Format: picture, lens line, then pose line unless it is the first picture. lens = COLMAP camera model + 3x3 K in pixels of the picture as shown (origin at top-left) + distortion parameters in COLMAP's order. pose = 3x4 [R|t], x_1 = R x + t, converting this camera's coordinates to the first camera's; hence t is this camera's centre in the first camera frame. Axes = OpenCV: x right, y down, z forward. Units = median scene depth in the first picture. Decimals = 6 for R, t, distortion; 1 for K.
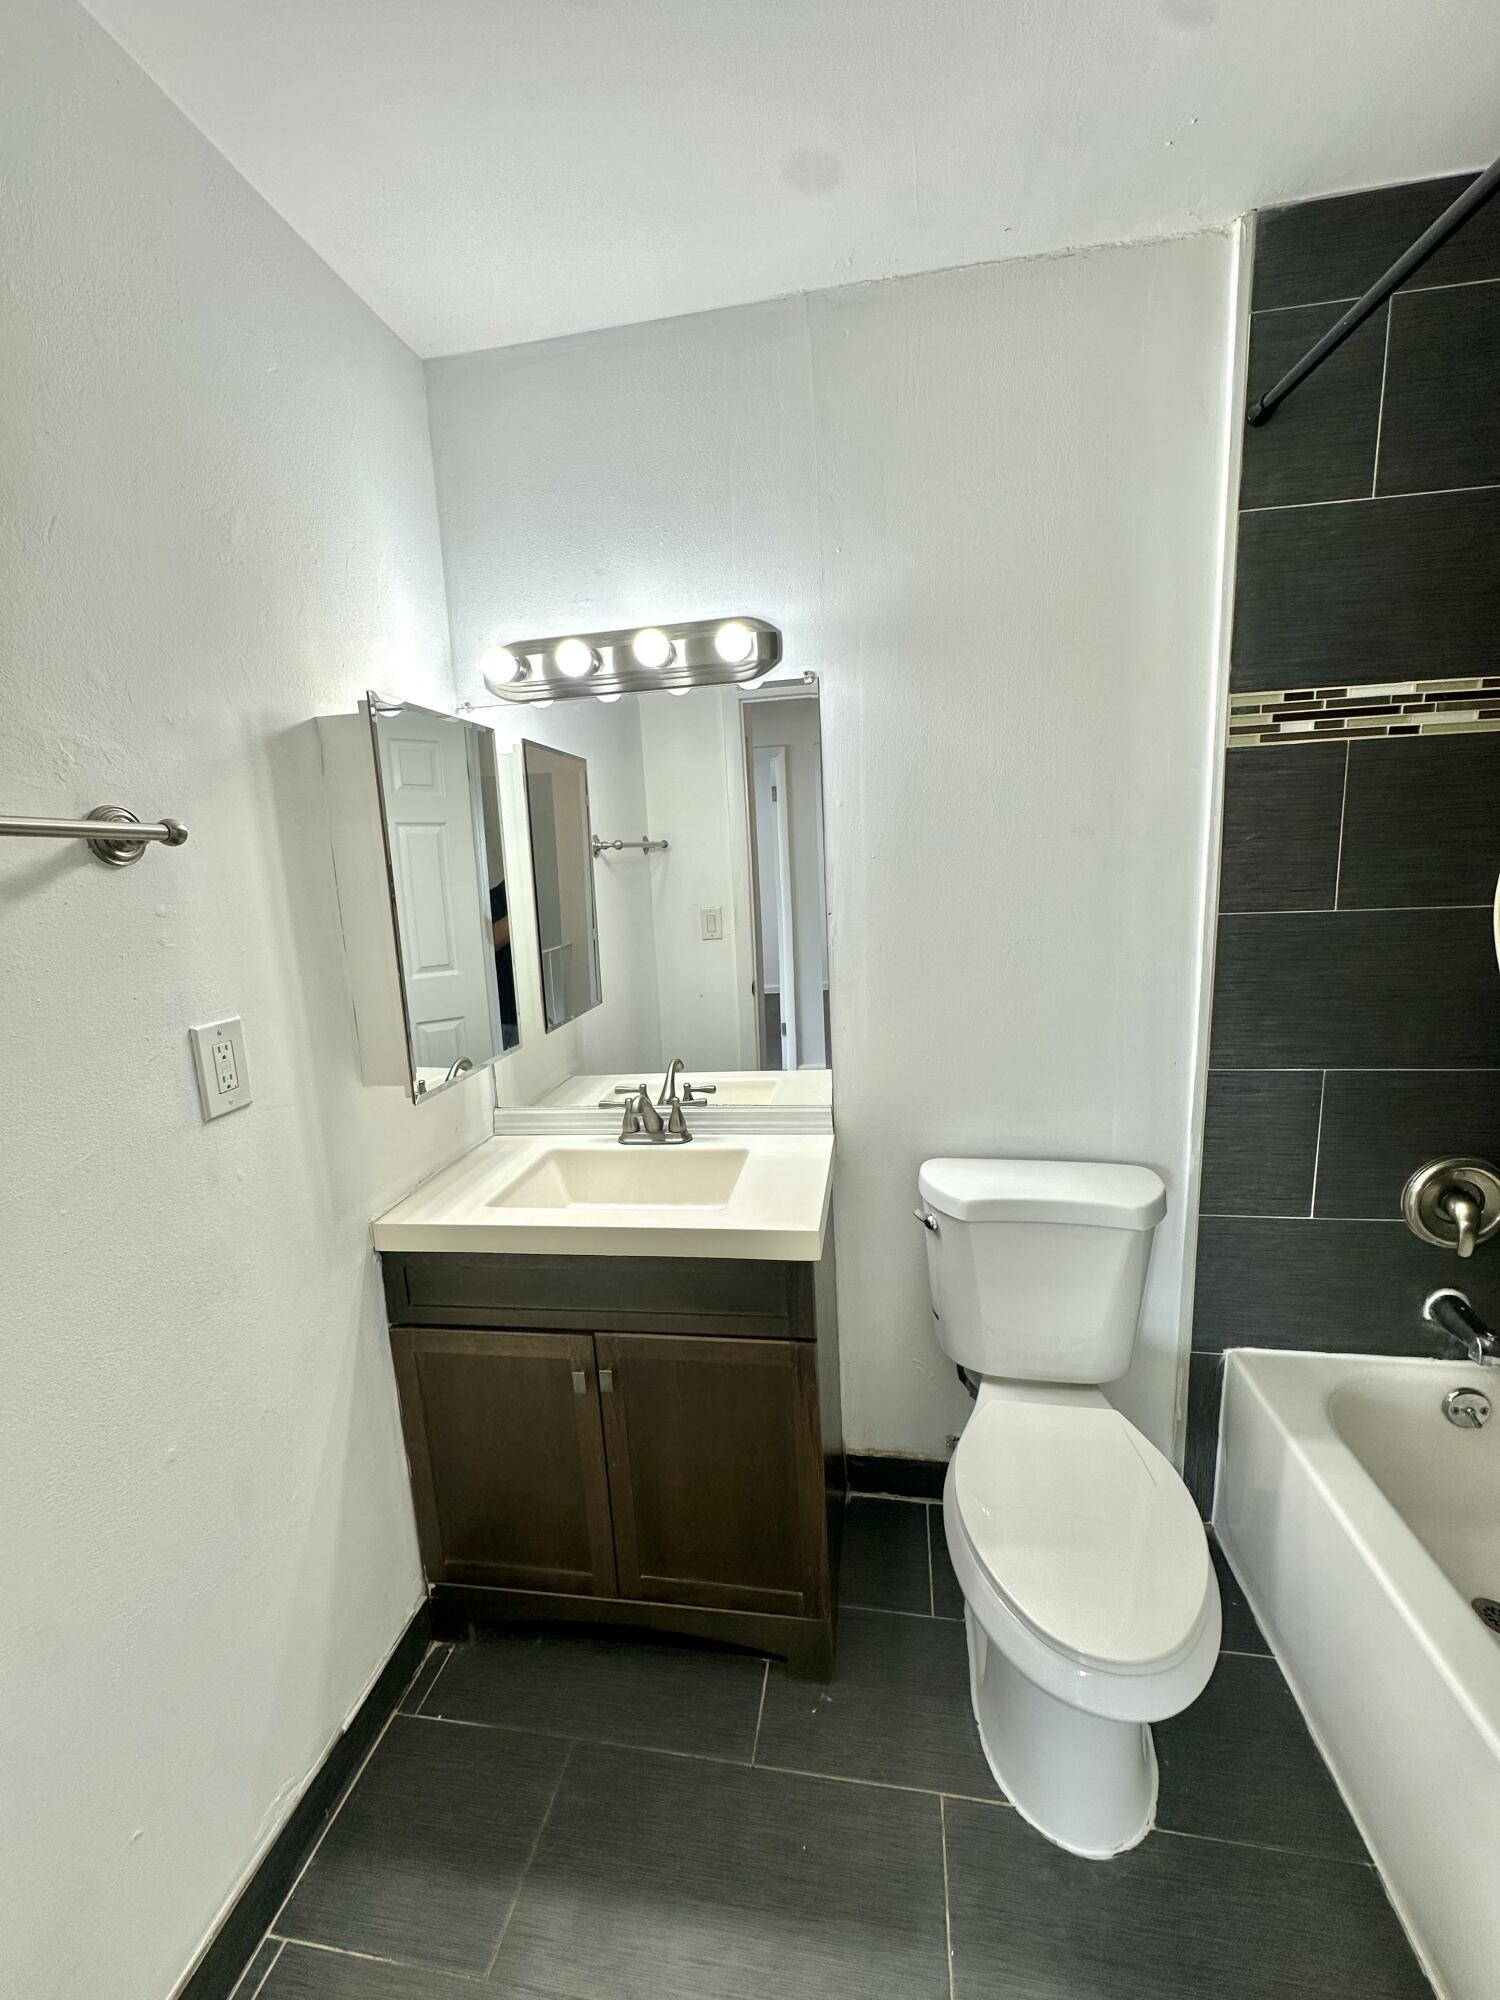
lens RADIAL K [[798.0, 0, 747.5], [0, 798.0, 991.7], [0, 0, 1]] dist [-0.007864, 0.001421]
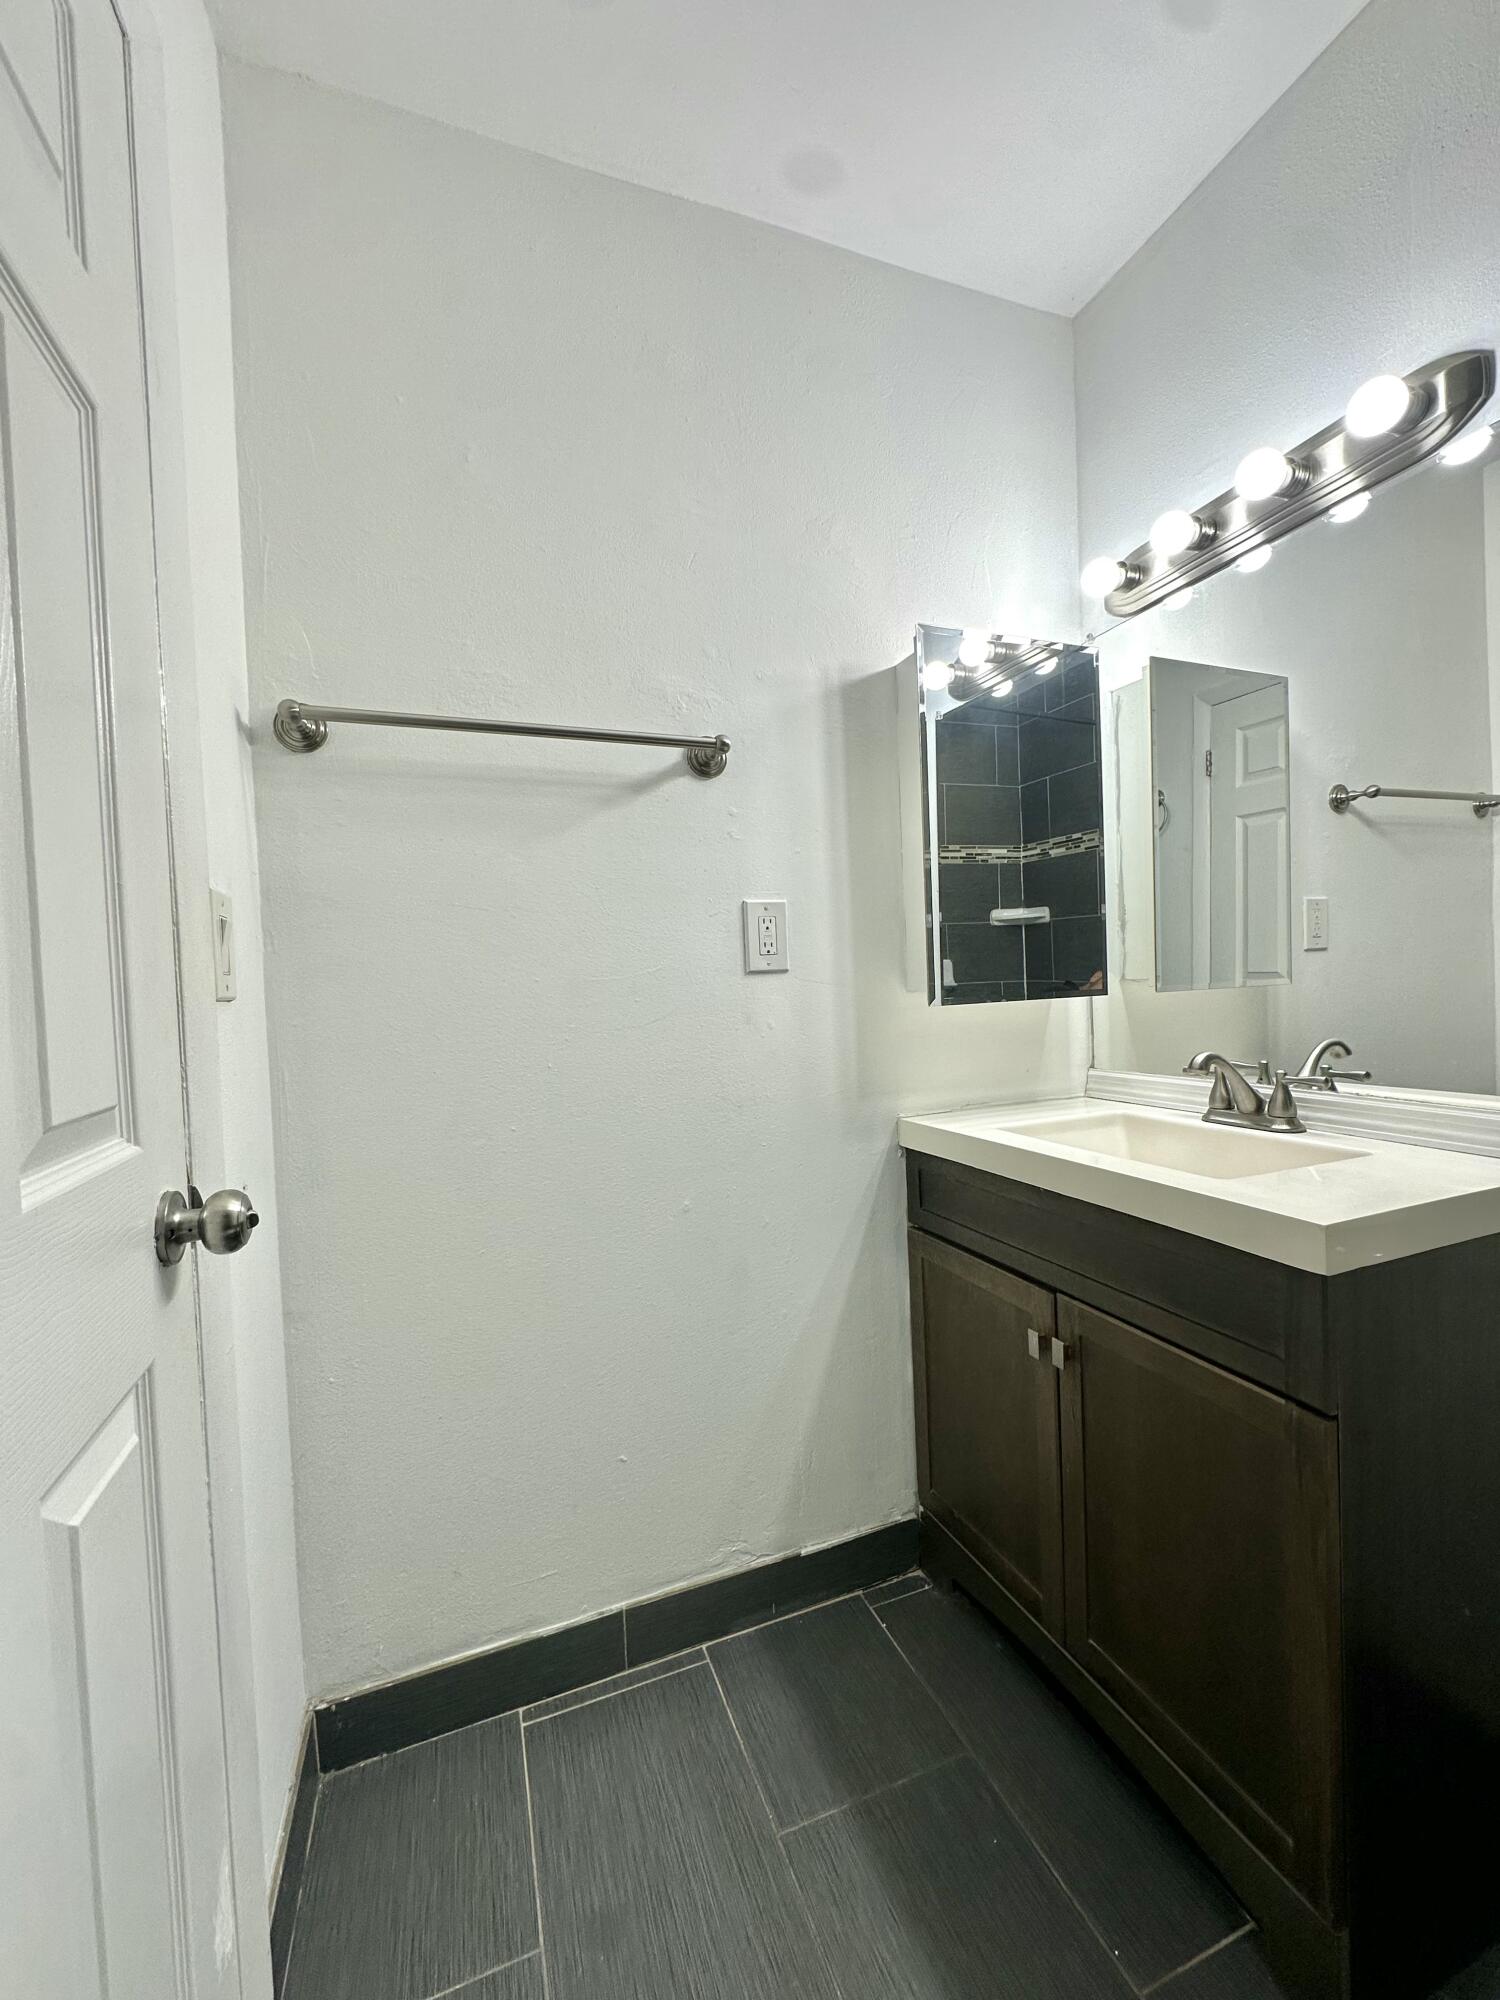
lens RADIAL K [[798.0, 0, 747.5], [0, 798.0, 991.7], [0, 0, 1]] dist [-0.007864, 0.001421]
pose [[0.510240, 0.045472, -0.858829, 0.411183], [-0.124919, 0.991930, -0.021697, 0.201482], [0.850911, 0.118355, 0.511803, 0.297299]]
